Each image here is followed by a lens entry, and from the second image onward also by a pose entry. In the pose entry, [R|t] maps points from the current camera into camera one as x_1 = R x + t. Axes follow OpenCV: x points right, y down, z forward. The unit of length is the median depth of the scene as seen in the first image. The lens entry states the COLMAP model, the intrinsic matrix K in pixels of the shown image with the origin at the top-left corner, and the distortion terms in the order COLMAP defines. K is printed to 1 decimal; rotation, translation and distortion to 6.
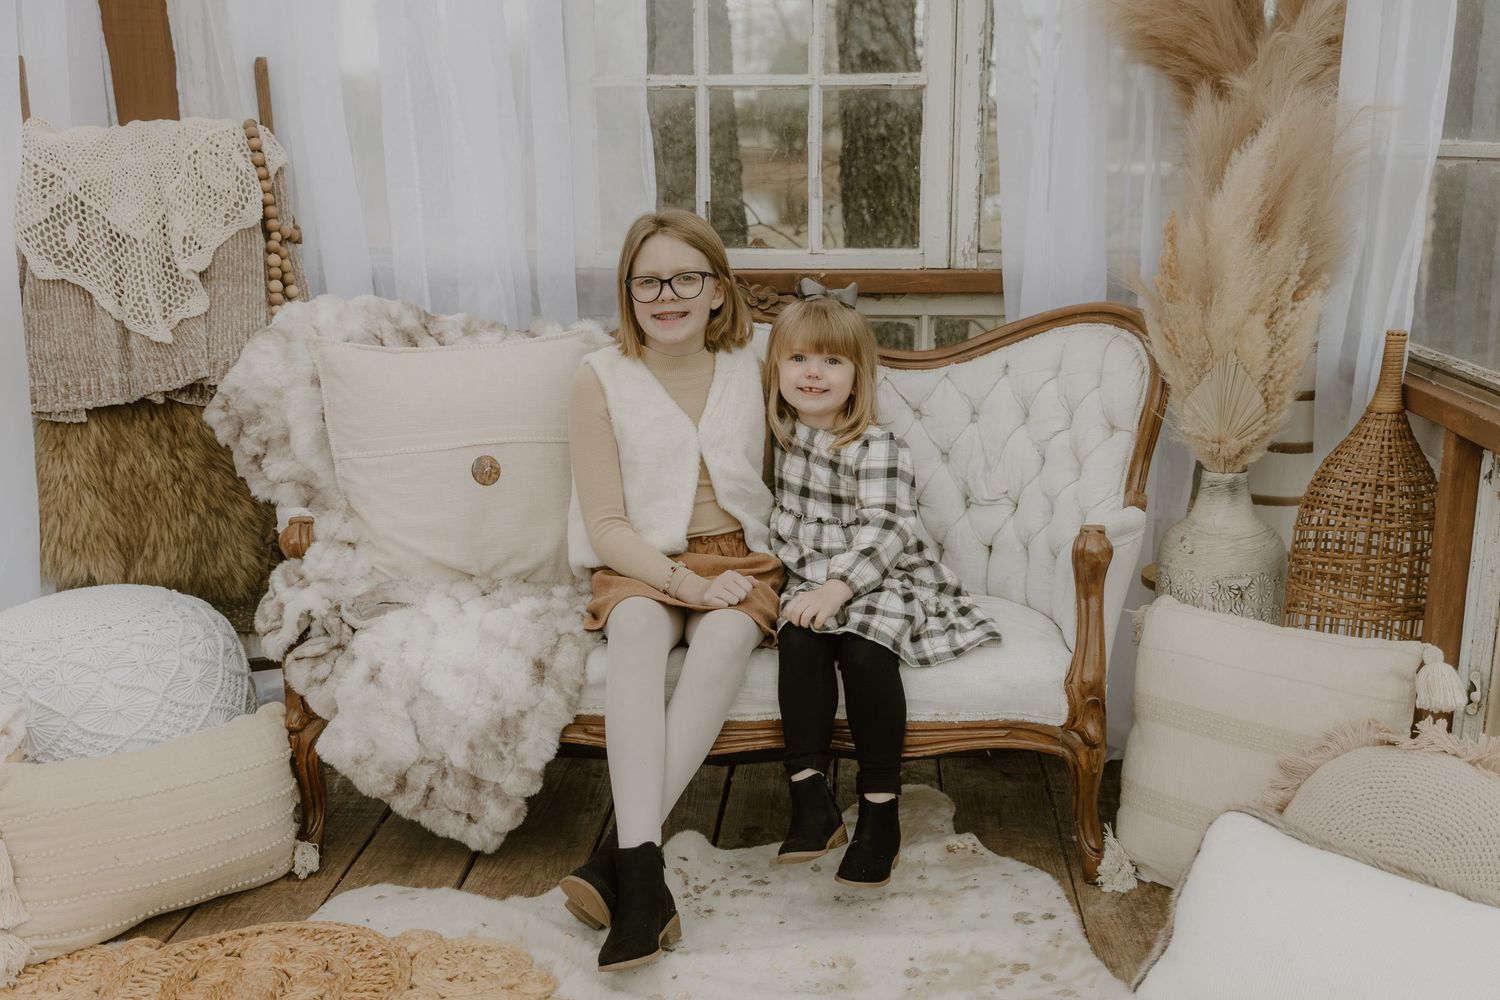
lens RADIAL K [[1646.2, 0, 779.1], [0, 1646.2, 543.5], [0, 0, 1]] dist [-0.005980, 0.045280]
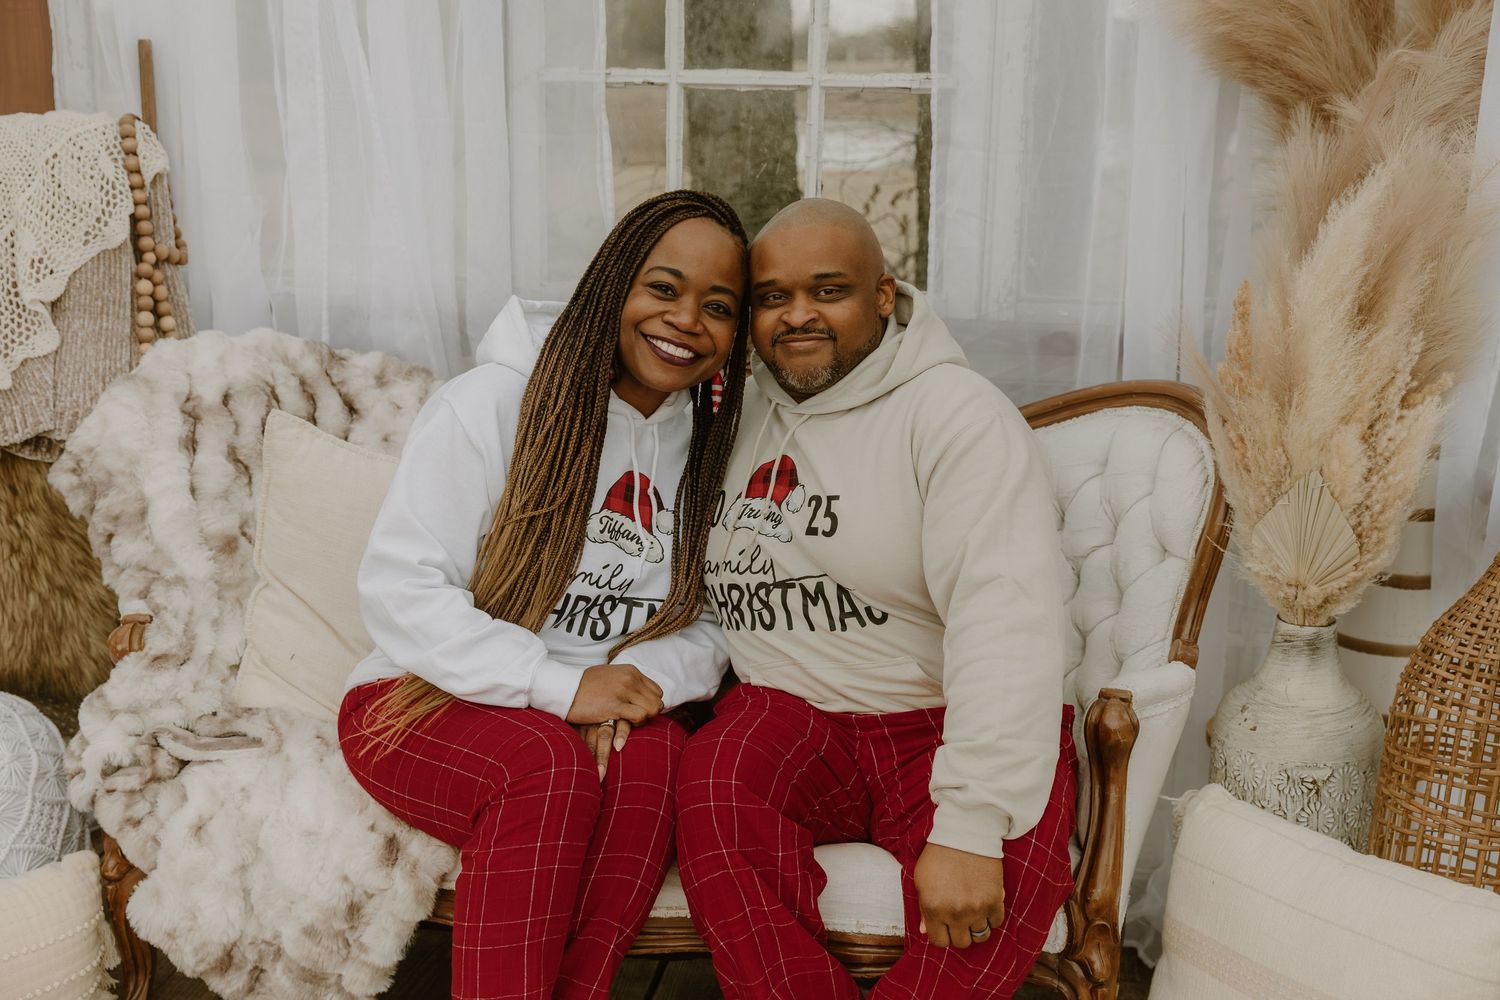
lens RADIAL K [[1829.6, 0, 750.0], [0, 1829.6, 500.0], [0, 0, 1]] dist [-0.019977, 0.024599]
pose [[0.993613, 0.045516, -0.103253, 0.096113], [-0.045708, 0.998955, 0.000513, -0.083834], [0.103169, 0.004210, 0.994655, 0.131596]]
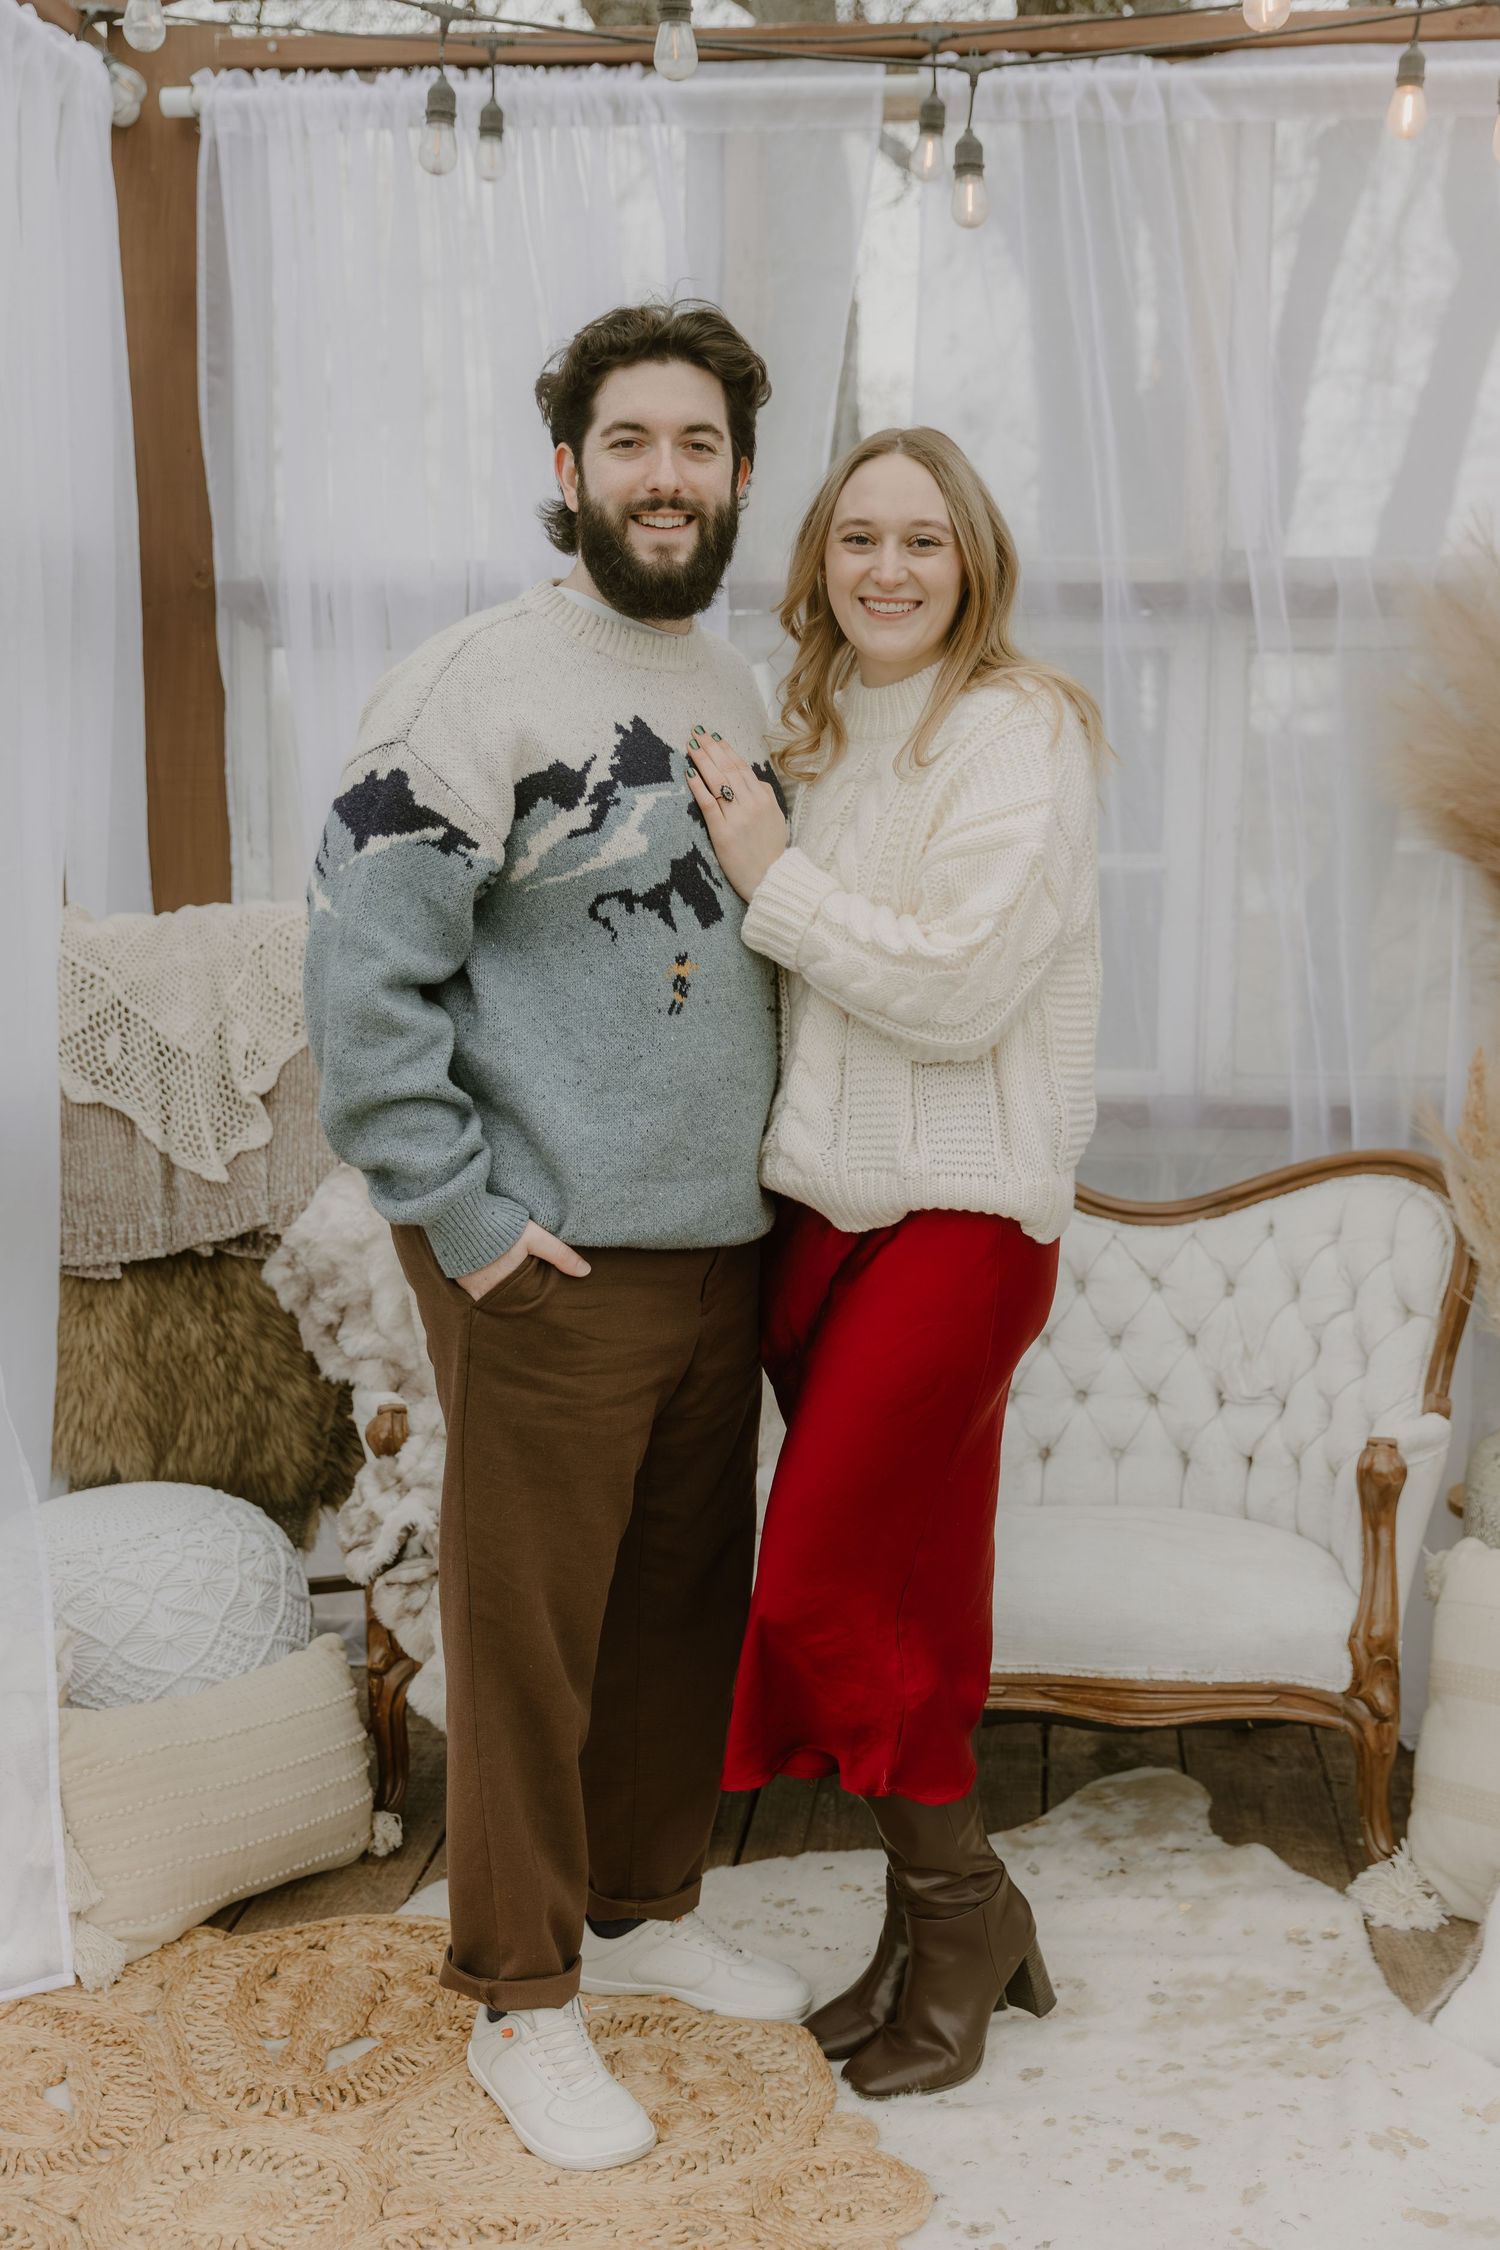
lens RADIAL K [[2608.1, 0, 750.0], [0, 2608.1, 1125.0], [0, 0, 1]] dist [0.000651, 0.046912]
pose [[0.998561, 0.015820, -0.051238, -0.048194], [-0.021258, 0.993989, -0.107397, -0.017774], [0.049231, 0.108331, 0.992895, -0.260361]]
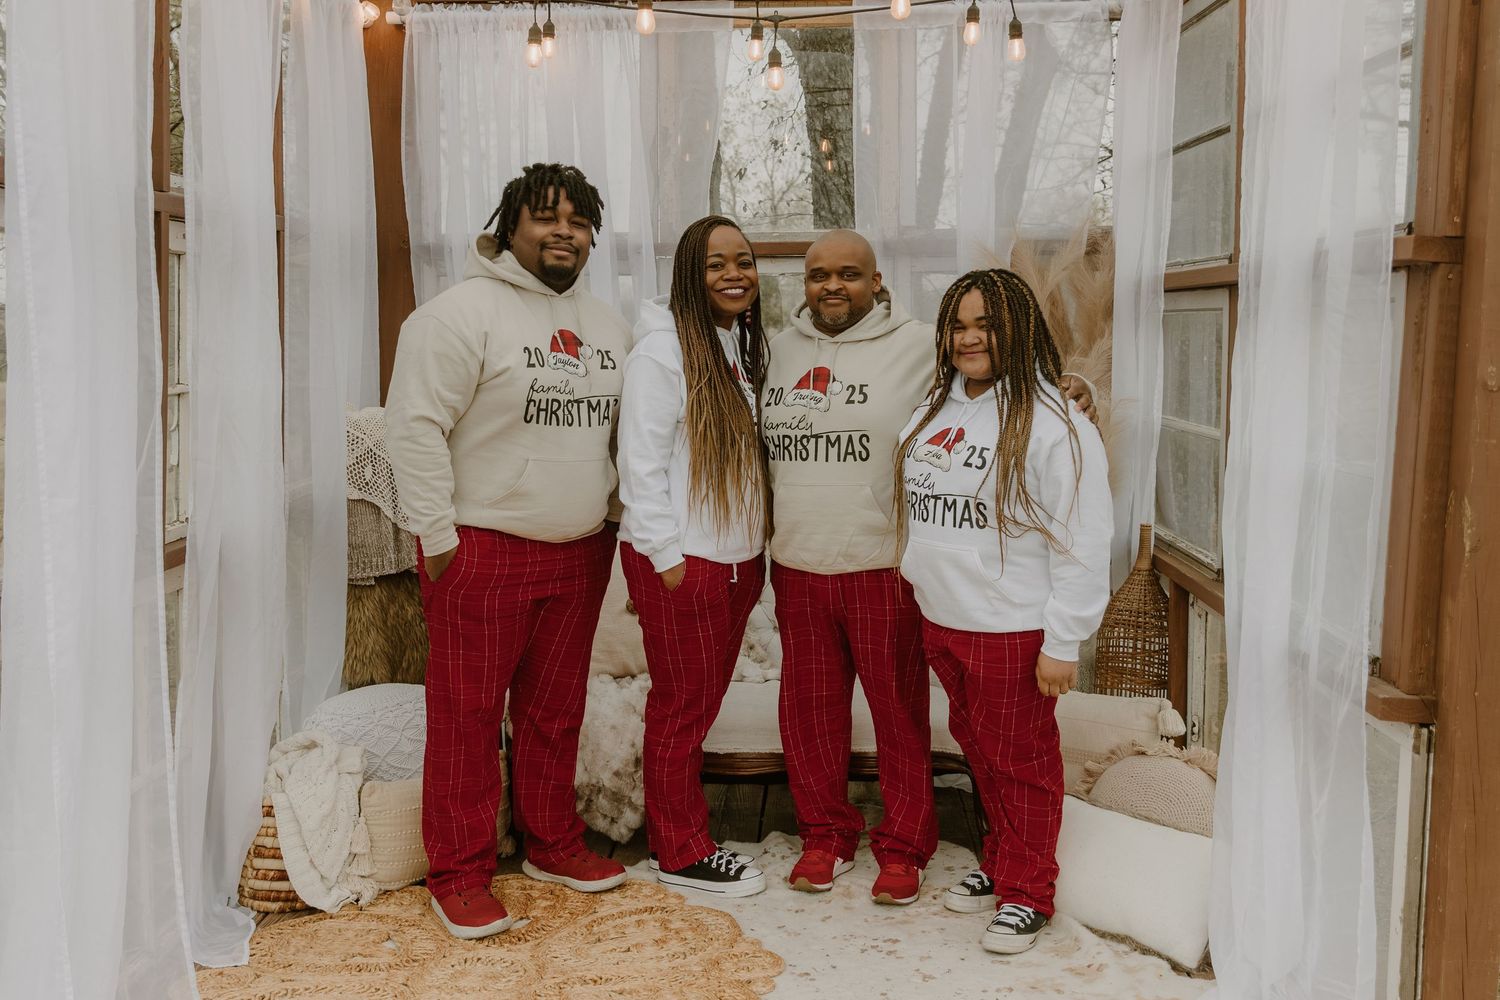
lens RADIAL K [[1586.1, 0, 786.7], [0, 1586.1, 435.0], [0, 0, 1]] dist [0.000081, -0.001110]
pose [[0.999182, -0.006554, 0.039911, -0.069904], [0.013259, 0.985332, -0.170132, 0.054097], [-0.038210, 0.170522, 0.984613, -0.603329]]
